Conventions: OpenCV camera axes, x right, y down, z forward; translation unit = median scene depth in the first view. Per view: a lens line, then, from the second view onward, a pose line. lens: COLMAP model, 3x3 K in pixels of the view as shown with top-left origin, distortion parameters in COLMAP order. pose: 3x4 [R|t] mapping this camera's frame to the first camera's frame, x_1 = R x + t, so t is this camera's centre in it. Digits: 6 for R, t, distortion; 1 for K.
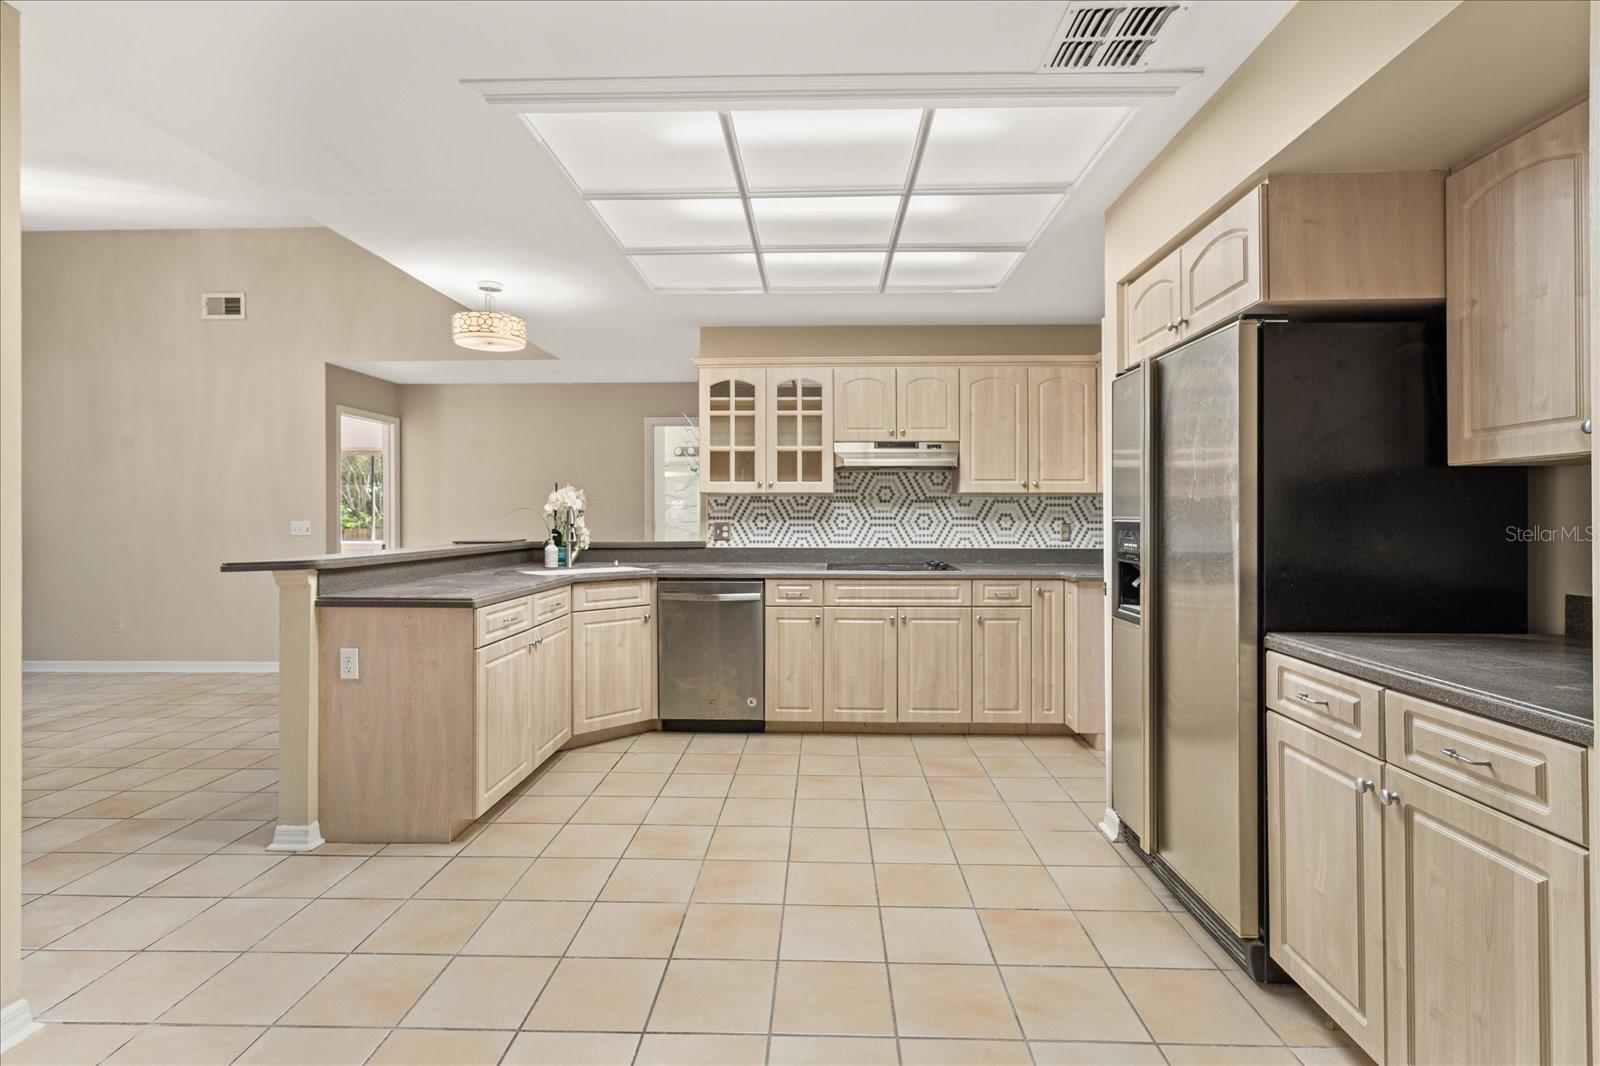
lens RADIAL K [[768.9, 0, 797.7], [0, 768.9, 509.8], [0, 0, 1]] dist [-0.002957, -0.001156]
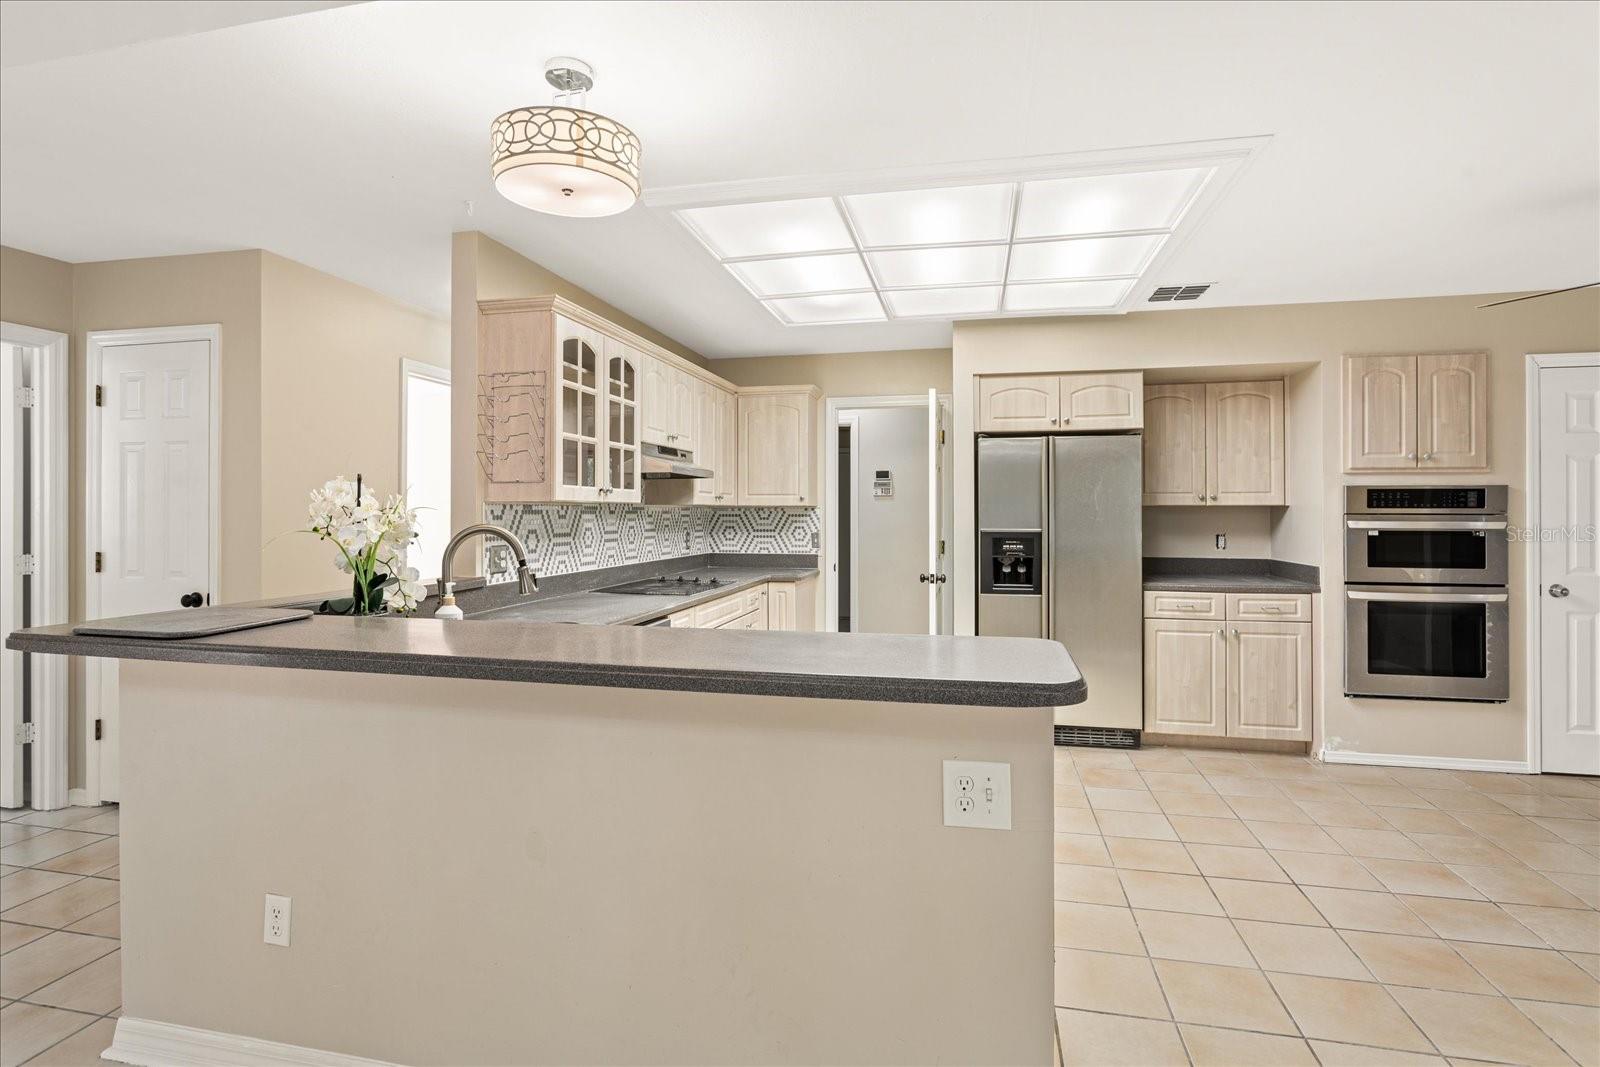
lens RADIAL K [[768.9, 0, 797.7], [0, 768.9, 510.3], [0, 0, 1]] dist [-0.002957, -0.001156]
pose [[0.189047, 0.004338, 0.981958, -0.685513], [-0.004414, 0.999984, -0.003568, -0.011634], [-0.981958, -0.003659, 0.189063, 0.632881]]
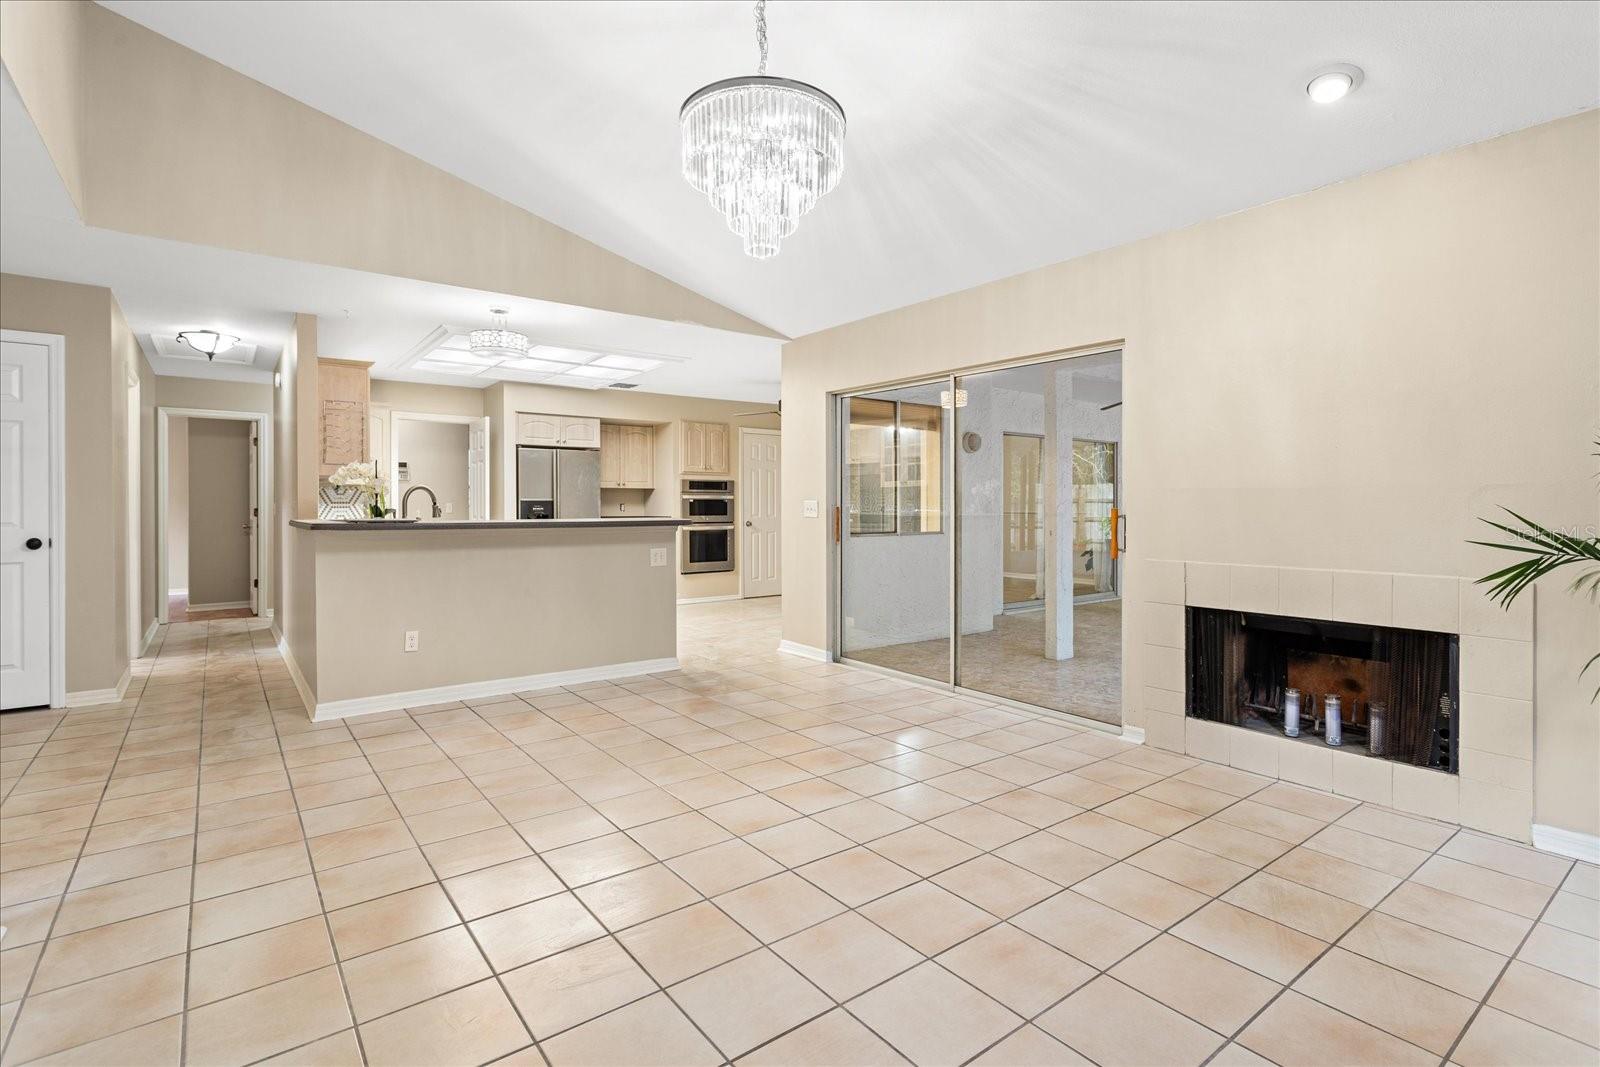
lens RADIAL K [[768.9, 0, 797.7], [0, 768.9, 510.3], [0, 0, 1]] dist [-0.002957, -0.001156]
pose [[-0.637496, 0.000254, 0.770453, -1.412691], [0.001797, 0.999998, 0.001157, 0.032000], [-0.770451, 0.002122, -0.637495, 1.213128]]
